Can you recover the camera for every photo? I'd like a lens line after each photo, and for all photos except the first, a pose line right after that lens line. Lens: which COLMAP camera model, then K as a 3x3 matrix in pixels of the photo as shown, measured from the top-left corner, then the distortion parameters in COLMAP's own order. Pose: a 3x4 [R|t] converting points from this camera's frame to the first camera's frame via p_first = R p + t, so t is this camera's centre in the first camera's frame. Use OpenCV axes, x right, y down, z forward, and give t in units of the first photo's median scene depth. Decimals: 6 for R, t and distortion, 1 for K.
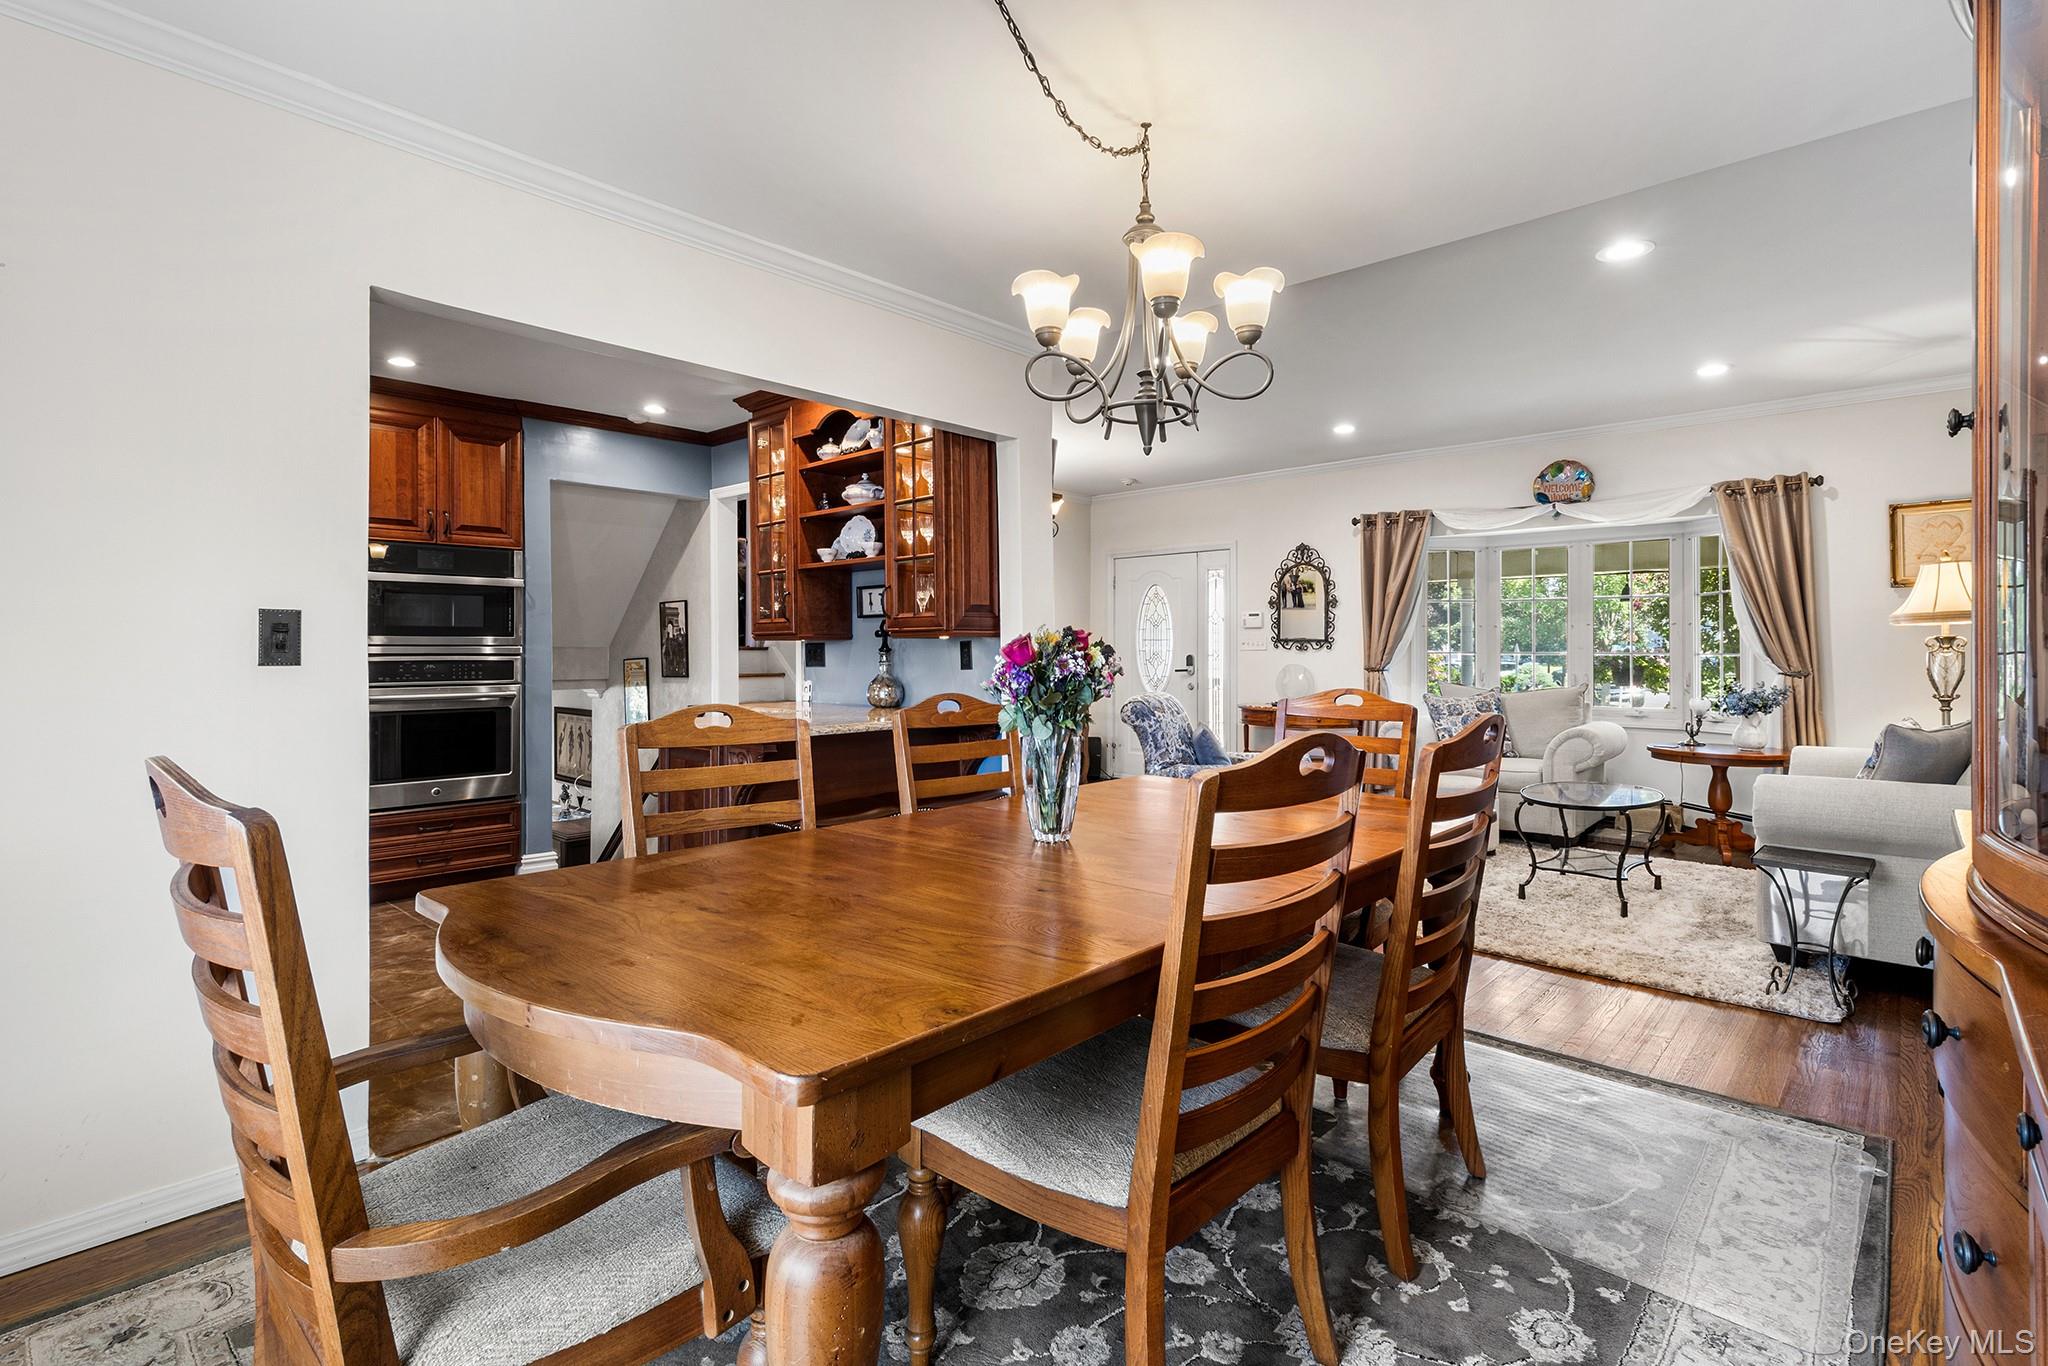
lens RADIAL K [[976.6, 0, 1056.0], [0, 976.6, 653.0], [0, 0, 1]] dist [0.003101, 0.000541]
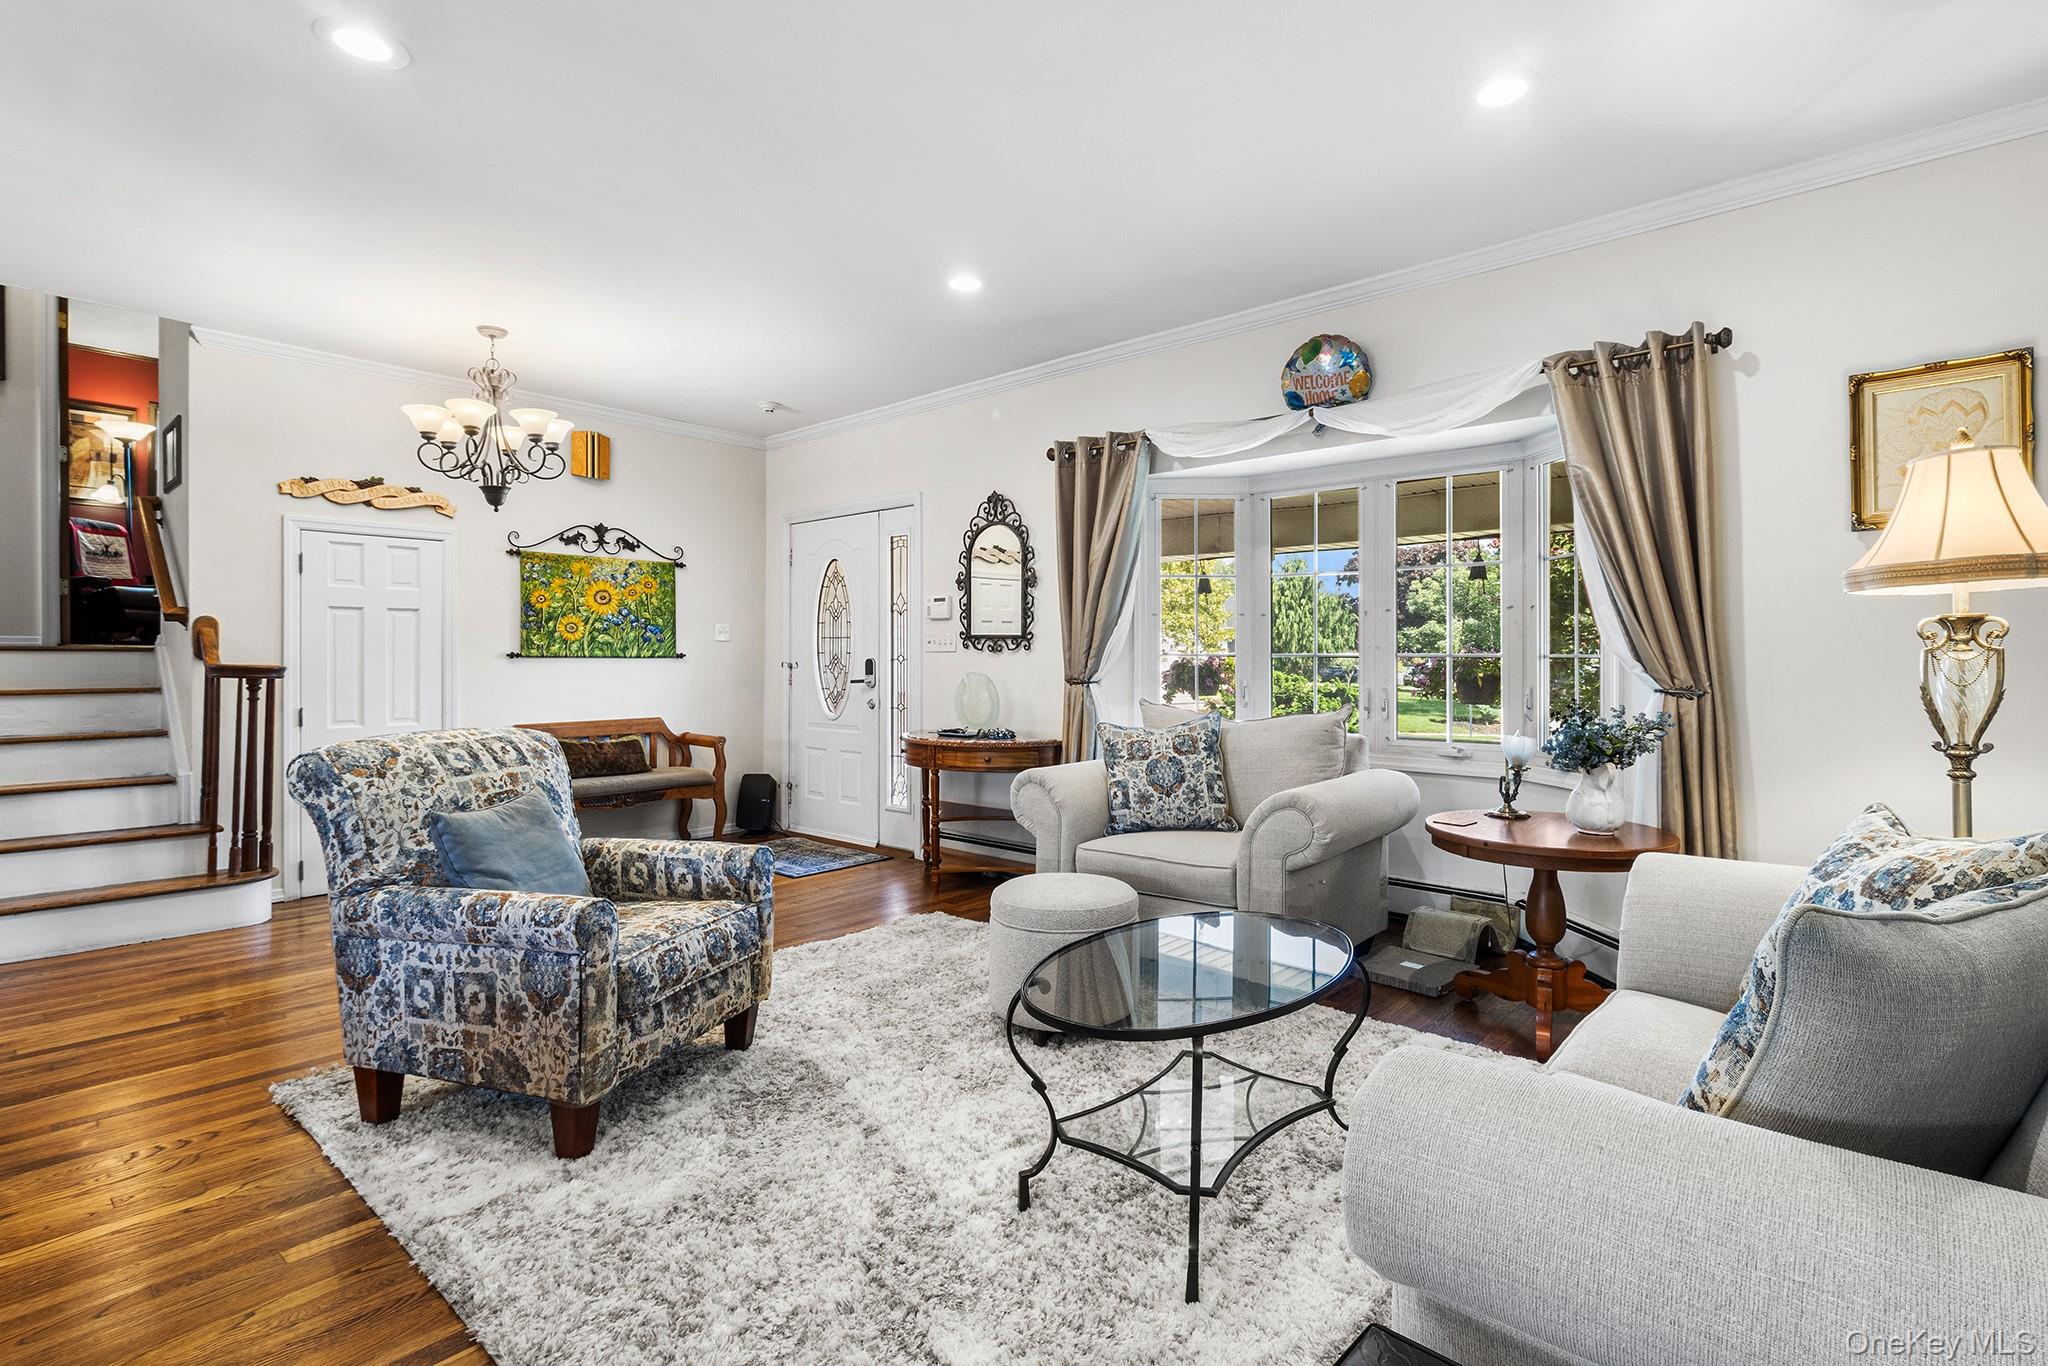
lens RADIAL K [[976.6, 0, 1061.9], [0, 976.6, 660.9], [0, 0, 1]] dist [0.003101, 0.000541]
pose [[0.999899, -0.000979, 0.014211, 0.427042], [0.000934, 0.999994, 0.003208, 0.001946], [-0.014214, -0.003194, 0.999894, 0.486317]]
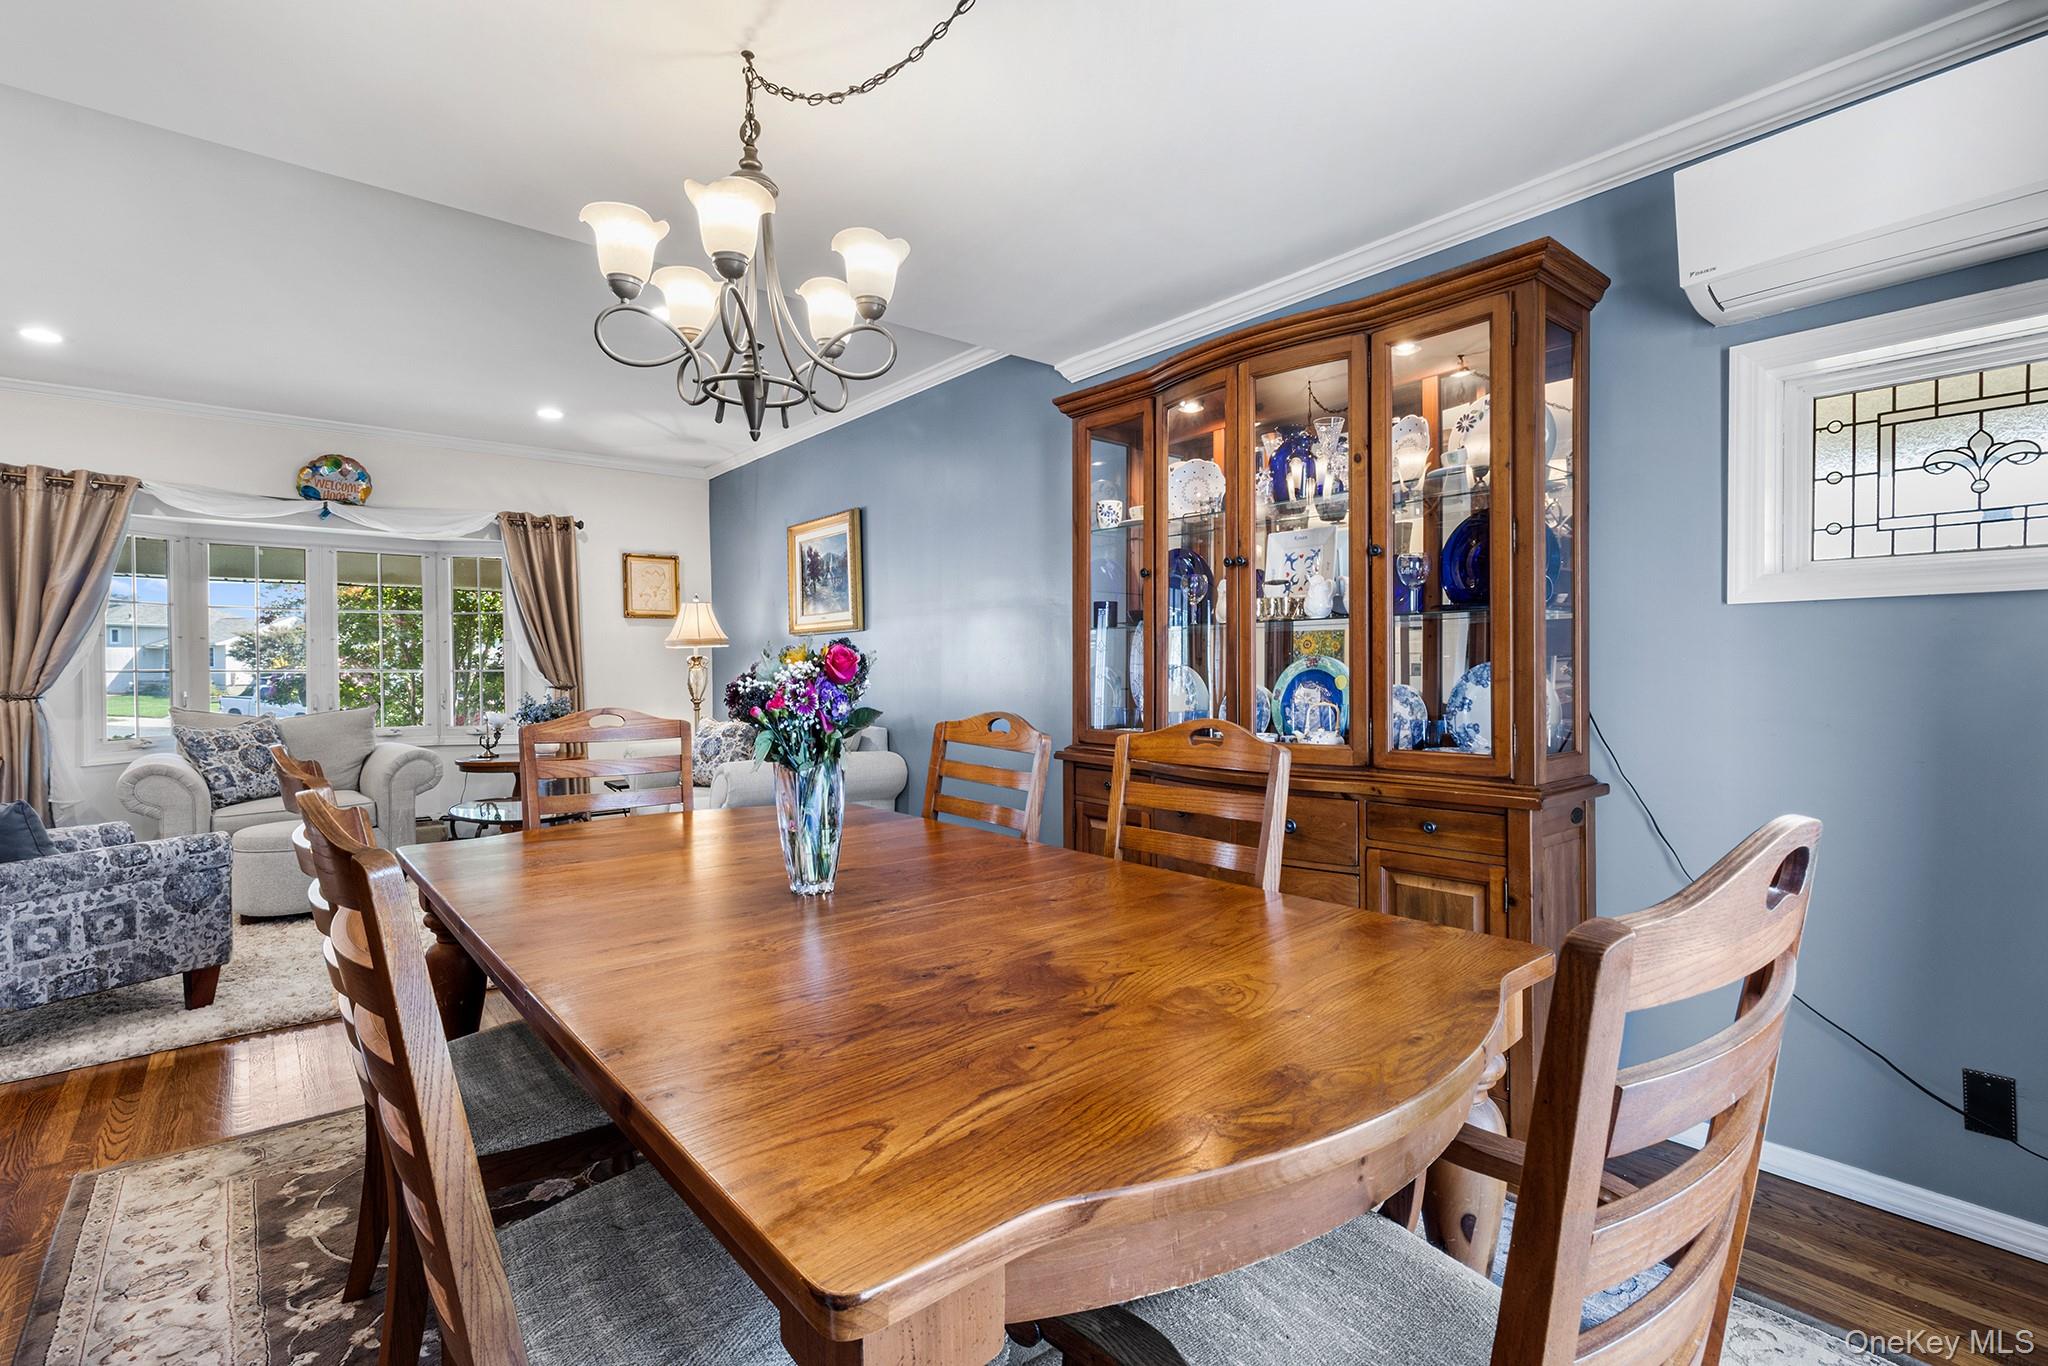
lens RADIAL K [[976.6, 0, 1039.3], [0, 976.6, 678.0], [0, 0, 1]] dist [0.003101, 0.000541]
pose [[0.160148, -0.012090, 0.987019, -0.325639], [0.005434, 0.999921, 0.011366, 0.000168], [-0.987078, 0.003543, 0.160201, 0.272243]]
